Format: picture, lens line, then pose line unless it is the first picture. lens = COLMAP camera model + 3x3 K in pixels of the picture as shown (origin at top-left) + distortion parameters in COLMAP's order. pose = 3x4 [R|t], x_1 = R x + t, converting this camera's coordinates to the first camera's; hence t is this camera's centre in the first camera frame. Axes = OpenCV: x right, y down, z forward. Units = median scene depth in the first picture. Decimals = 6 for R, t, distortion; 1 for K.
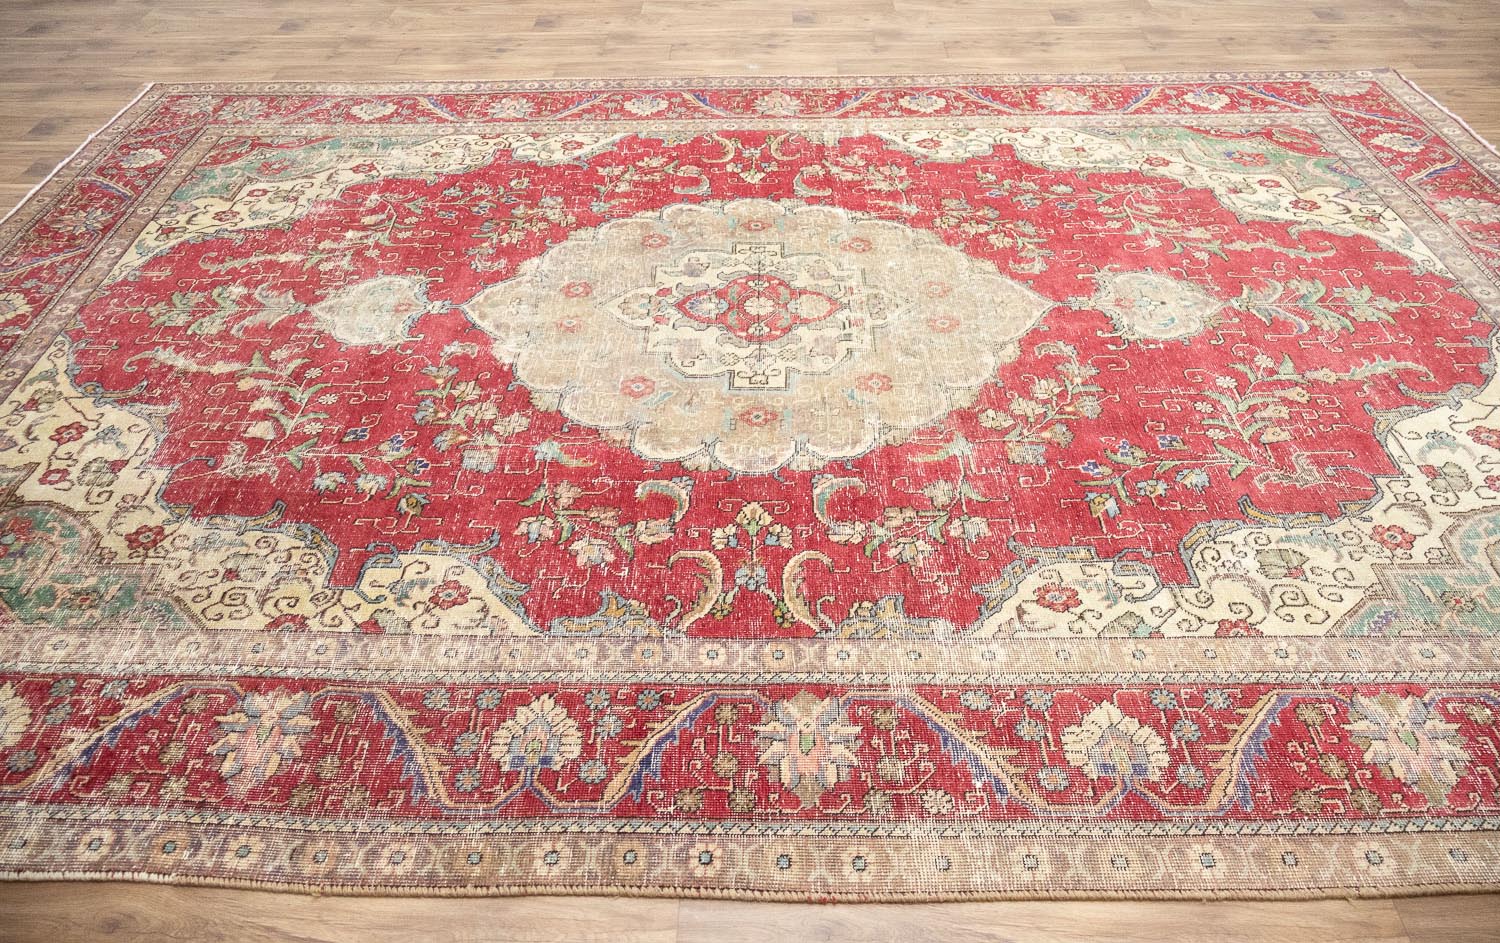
lens RADIAL K [[1224.8, 0, 736.5], [0, 1224.8, 471.5], [0, 0, 1]] dist [0.006237, -0.009764]
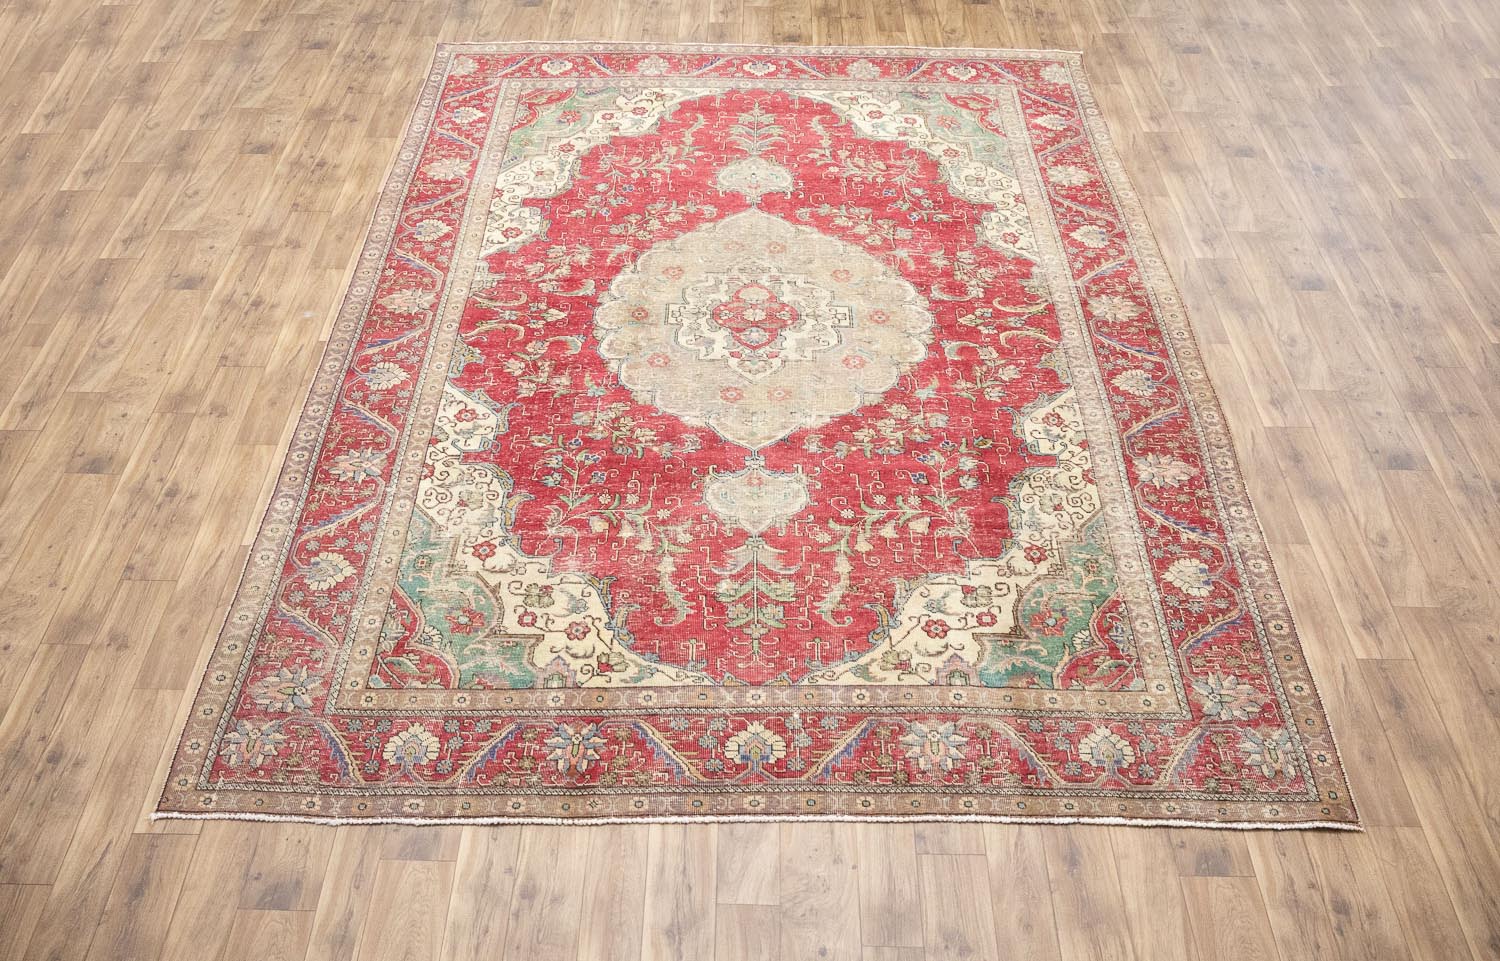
lens RADIAL K [[1223.2, 0, 745.1], [0, 1223.2, 560.6], [0, 0, 1]] dist [-0.043904, 0.004435]
pose [[-0.010842, -0.734923, 0.678064, -1.332465], [0.606800, 0.534140, 0.588633, -0.943281], [-0.794781, 0.417831, 0.440160, 0.517704]]
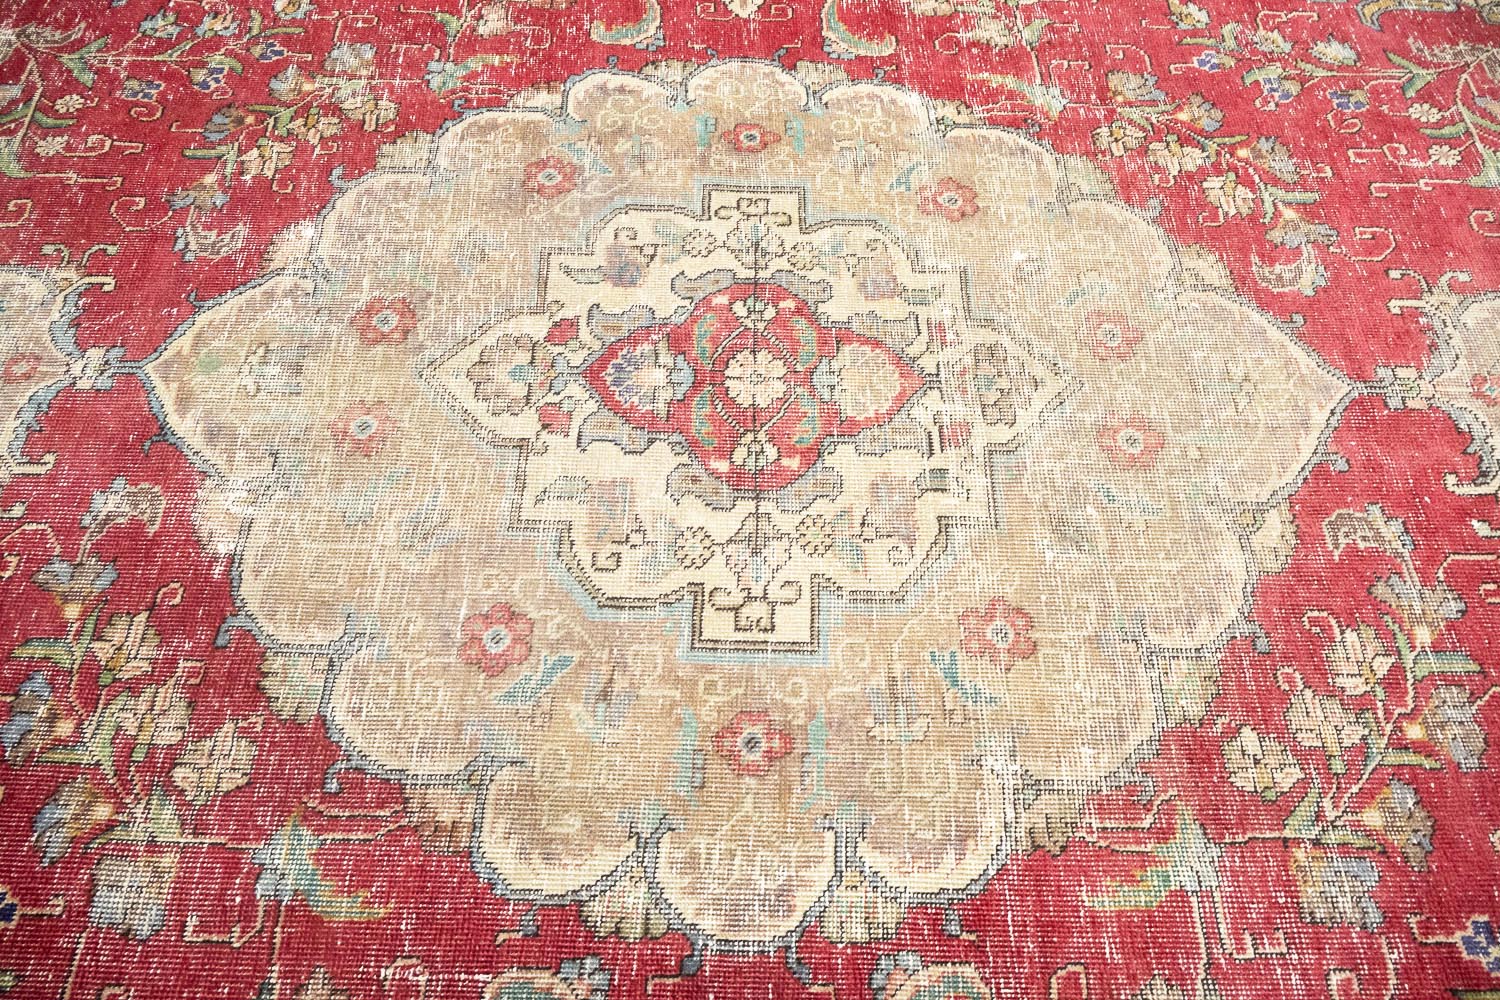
lens RADIAL K [[1238.1, 0, 742.4], [0, 1238.1, 502.0], [0, 0, 1]] dist [0.002147, -0.007030]
pose [[0.999482, 0.010524, 0.030408, -0.001612], [-0.019804, 0.946008, 0.323537, -0.271604], [-0.025361, -0.323972, 0.945727, 0.562073]]
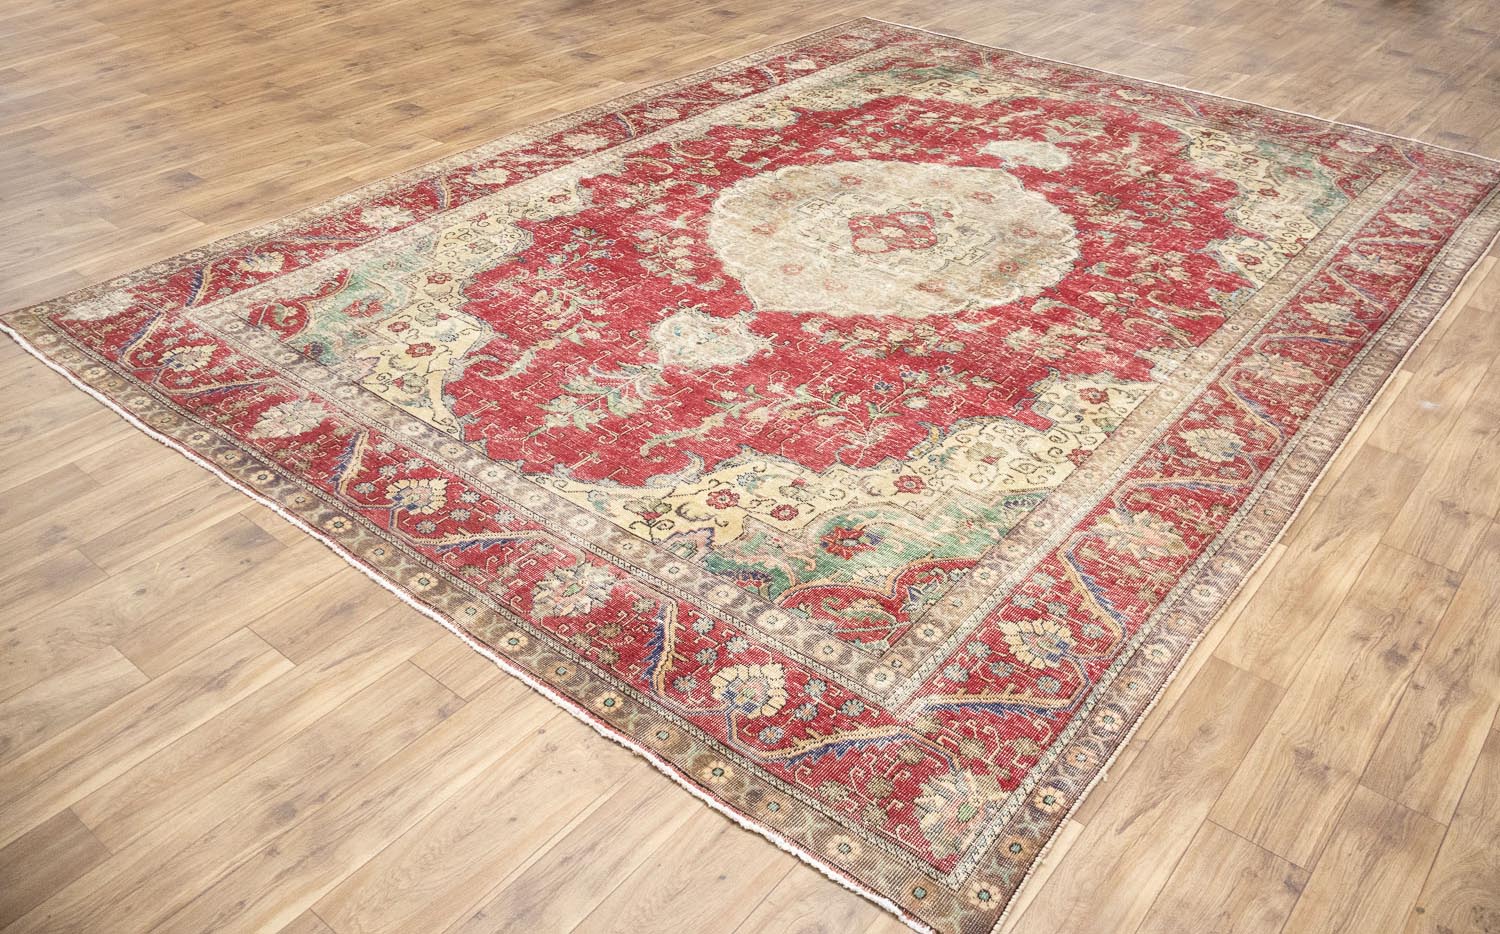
lens RADIAL K [[1209.8, 0, 725.9], [0, 1209.8, 466.4], [0, 0, 1]] dist [-0.003539, -0.002415]
pose [[-0.626216, 0.454329, -0.633591, 1.192770], [-0.484528, 0.409885, 0.772805, -1.056620], [0.610808, 0.790935, -0.036542, 1.244058]]
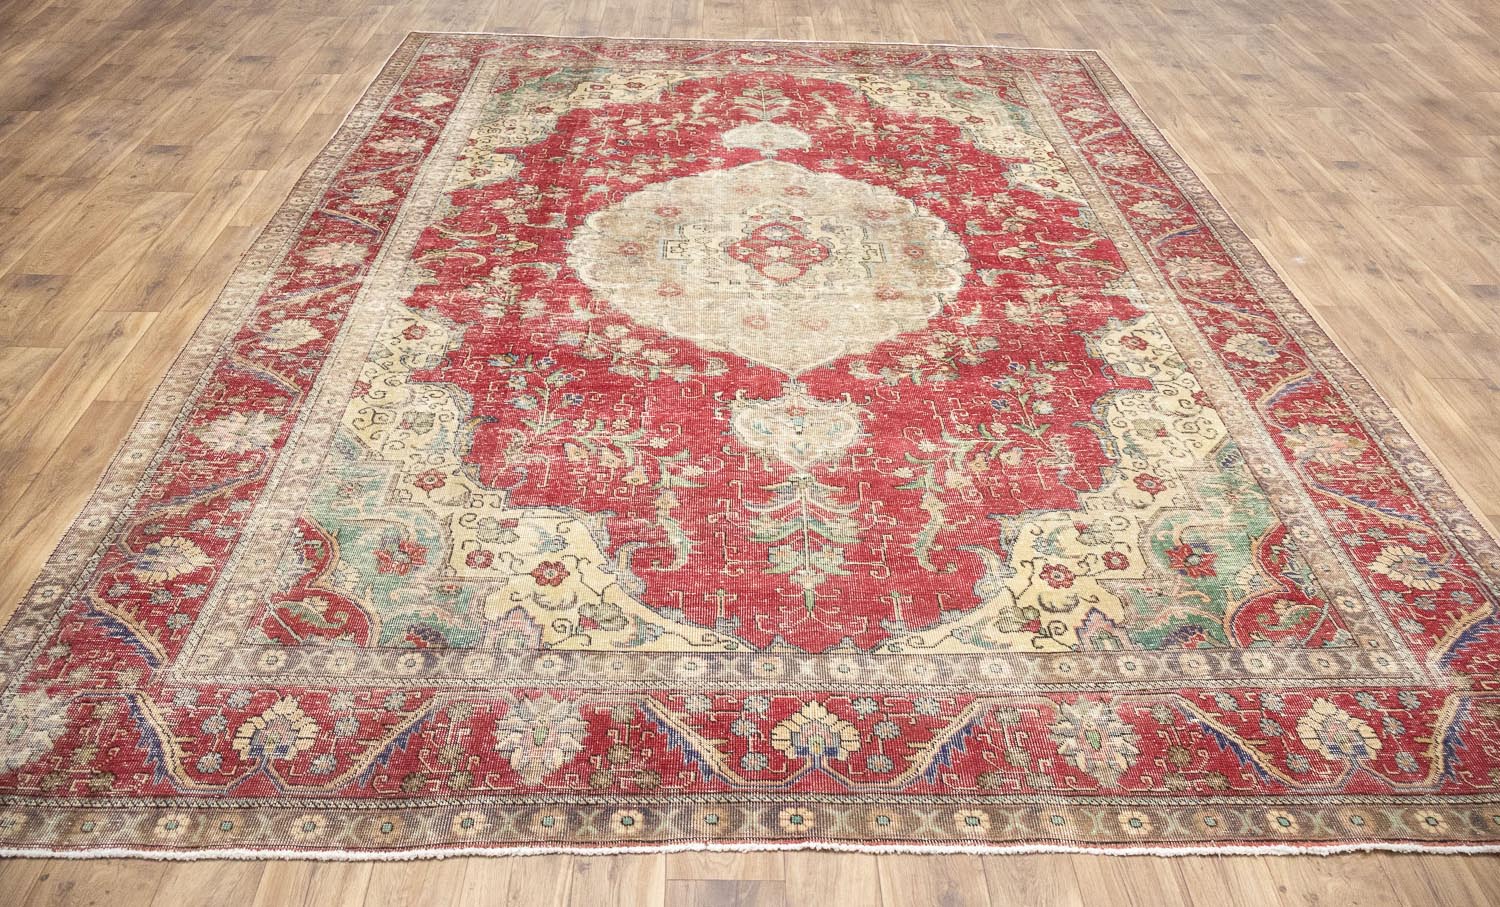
lens RADIAL K [[1212.3, 0, 723.4], [0, 1212.3, 453.7], [0, 0, 1]] dist [-0.002223, 0.003874]
pose [[0.024407, 0.600008, -0.799621, 1.253336], [-0.638625, 0.624738, 0.449289, -0.580717], [0.769131, 0.499693, 0.398429, 0.609754]]
